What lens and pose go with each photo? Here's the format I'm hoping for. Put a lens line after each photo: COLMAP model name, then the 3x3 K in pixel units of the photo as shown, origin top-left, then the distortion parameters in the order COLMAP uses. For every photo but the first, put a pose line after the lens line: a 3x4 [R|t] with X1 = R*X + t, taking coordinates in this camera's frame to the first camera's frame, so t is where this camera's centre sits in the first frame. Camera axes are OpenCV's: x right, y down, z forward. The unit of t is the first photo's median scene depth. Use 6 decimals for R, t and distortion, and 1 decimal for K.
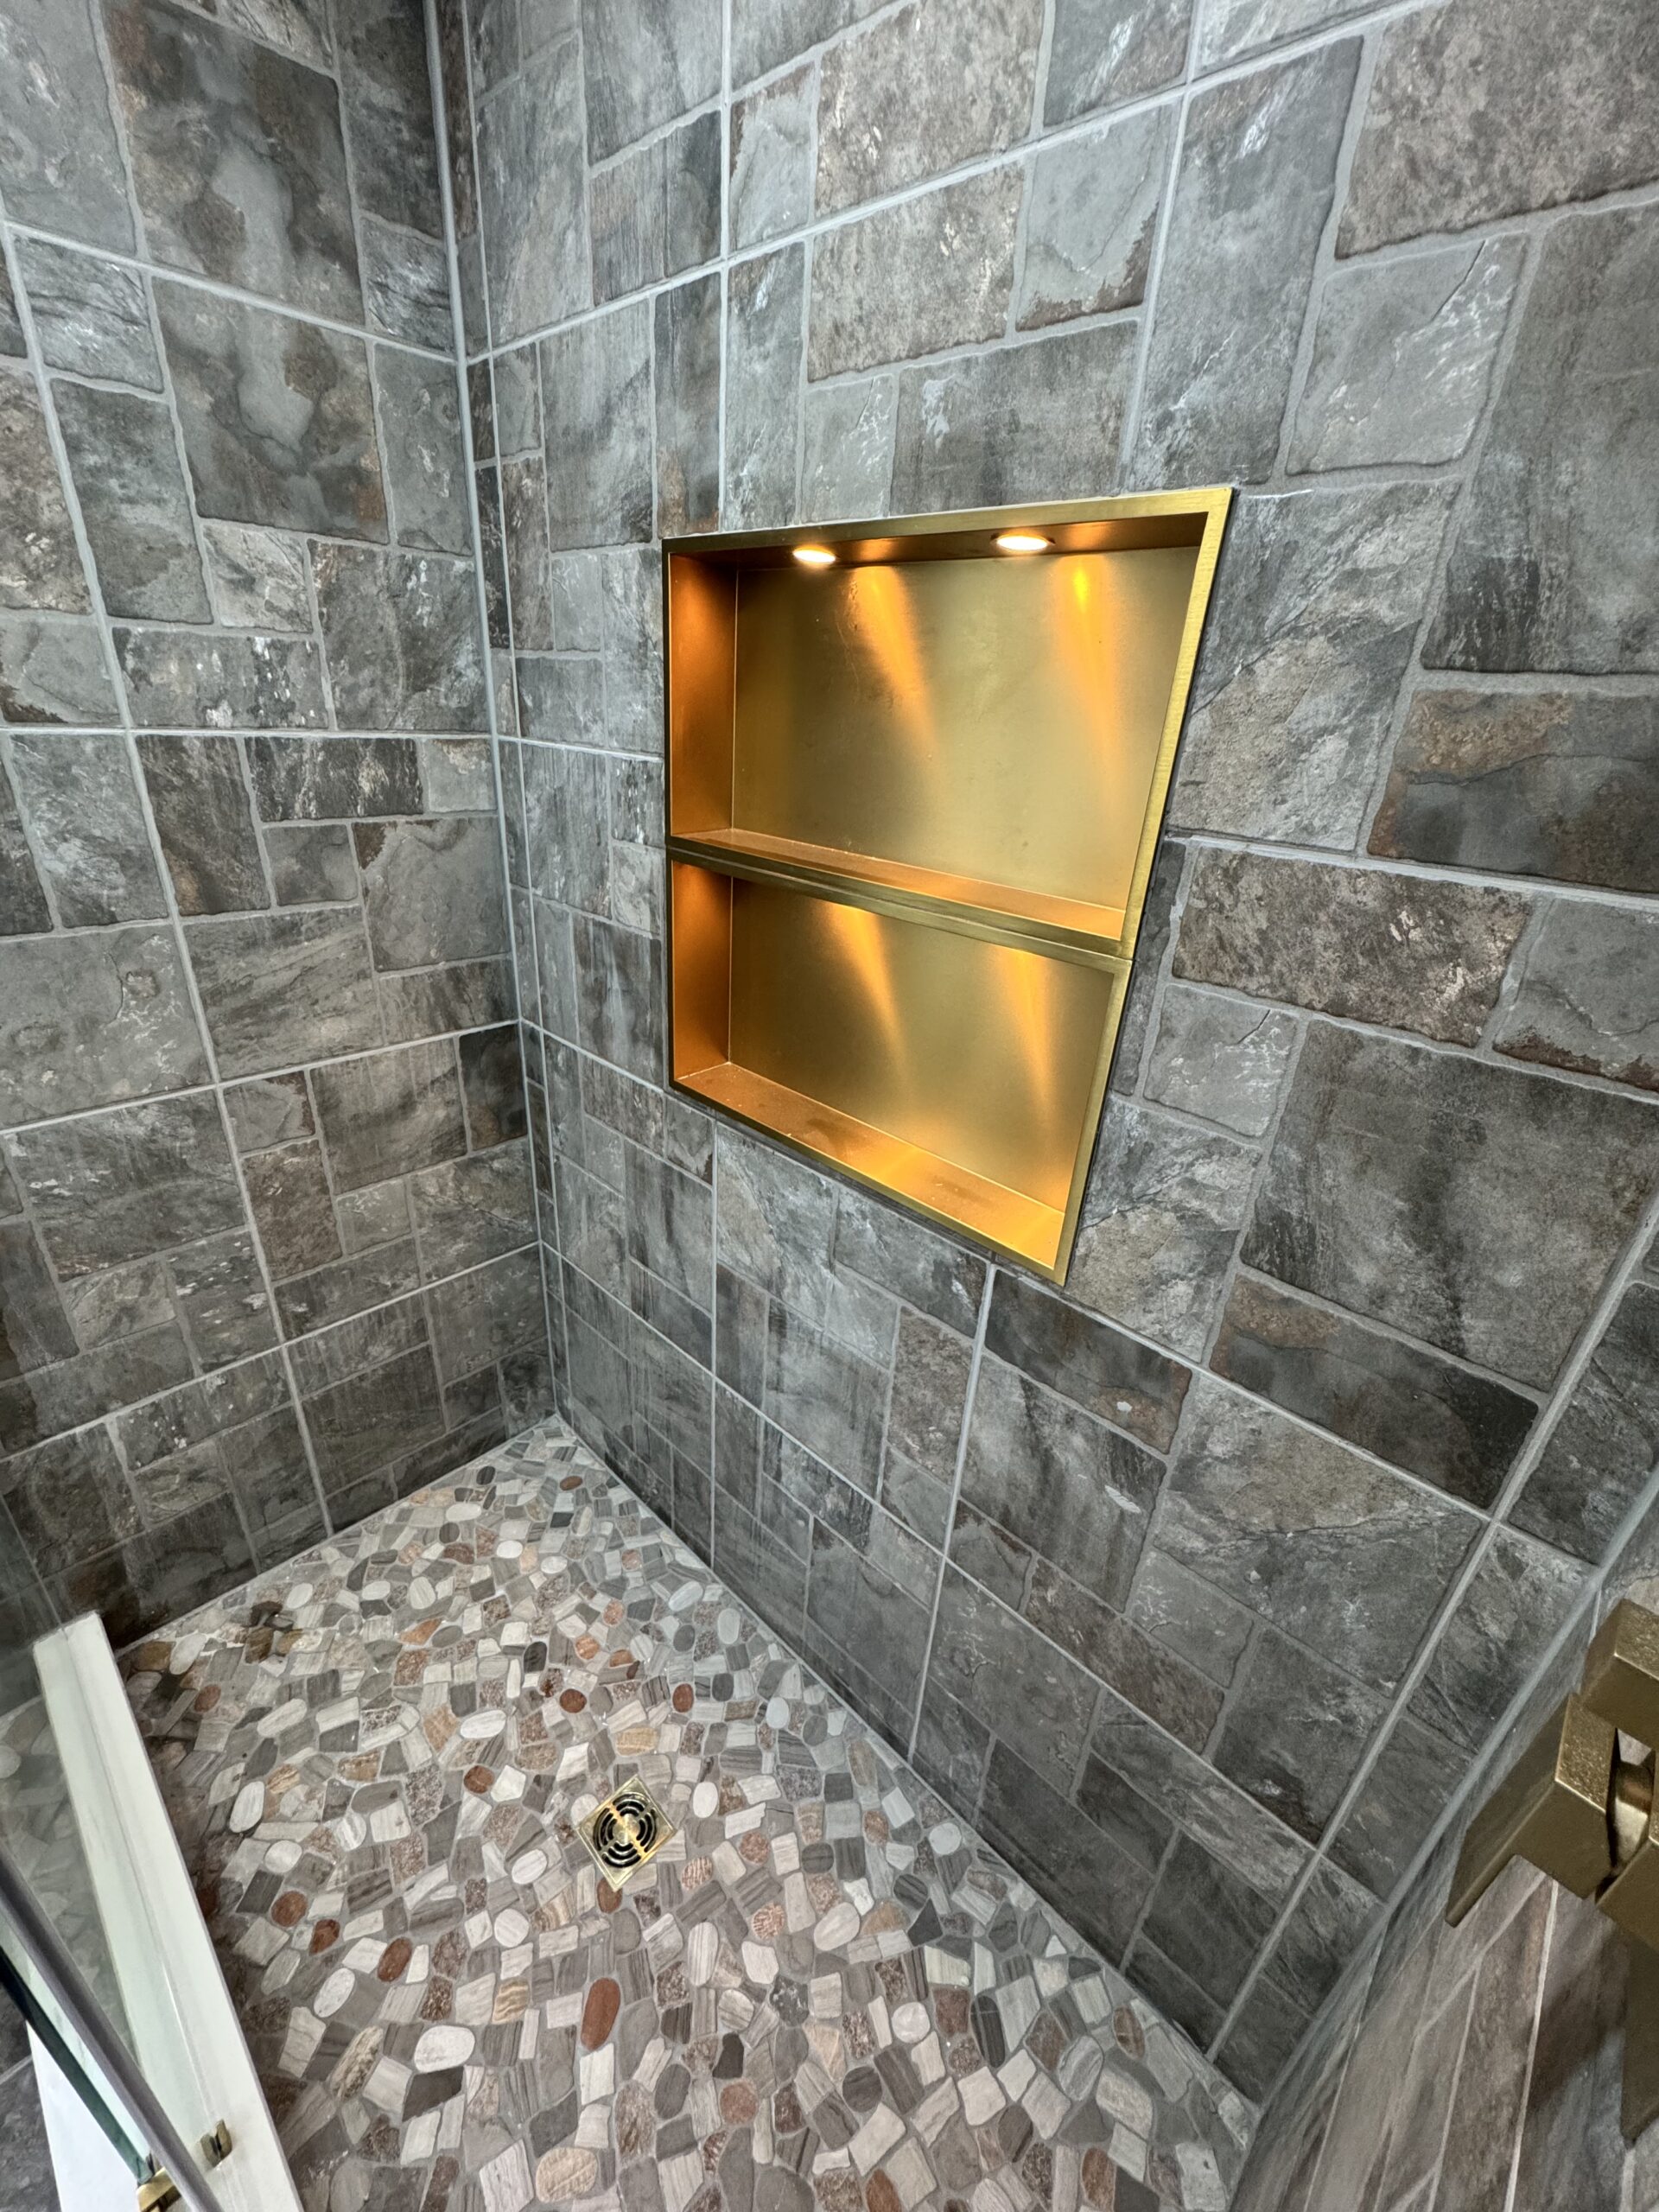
lens RADIAL K [[883.8, 0, 828.1], [0, 883.8, 1105.8], [0, 0, 1]] dist [-0.002269, -0.000283]
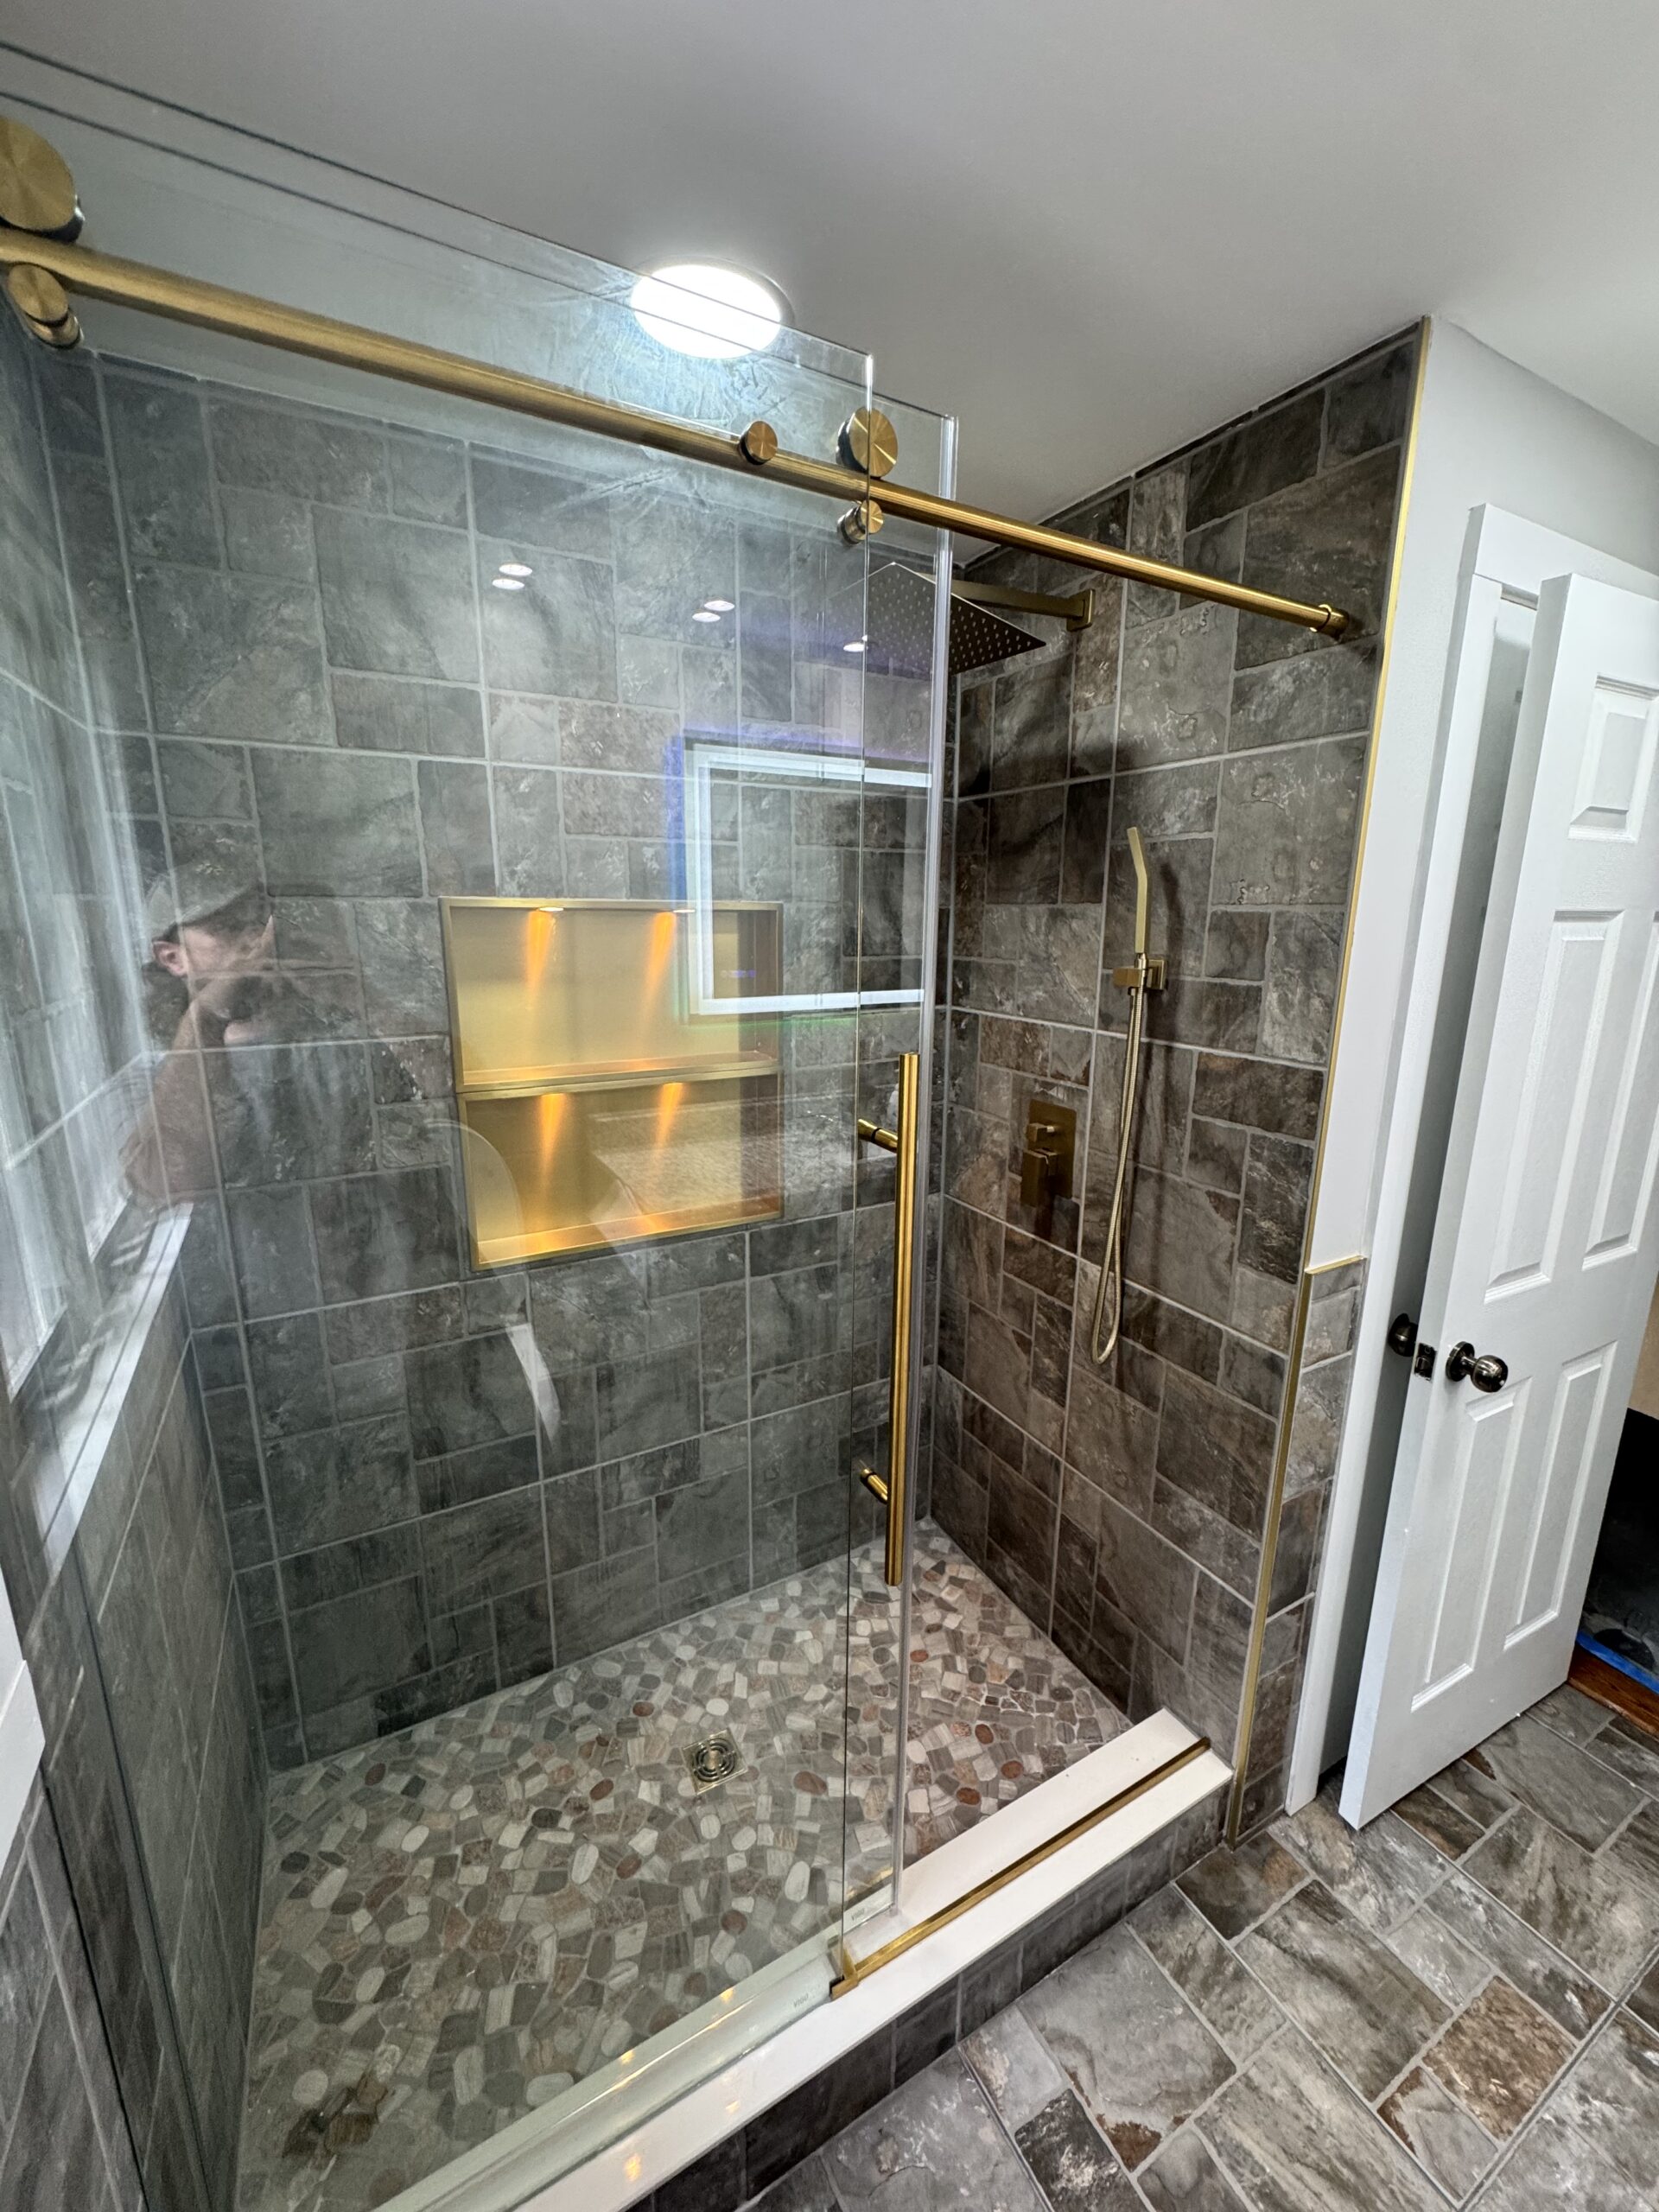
lens RADIAL K [[883.8, 0, 833.9], [0, 883.8, 1102.8], [0, 0, 1]] dist [-0.002269, -0.000283]
pose [[0.297353, -0.264588, 0.917374, -1.285304], [0.405409, 0.904904, 0.129584, -0.224027], [-0.864422, 0.333379, 0.376342, -0.017433]]
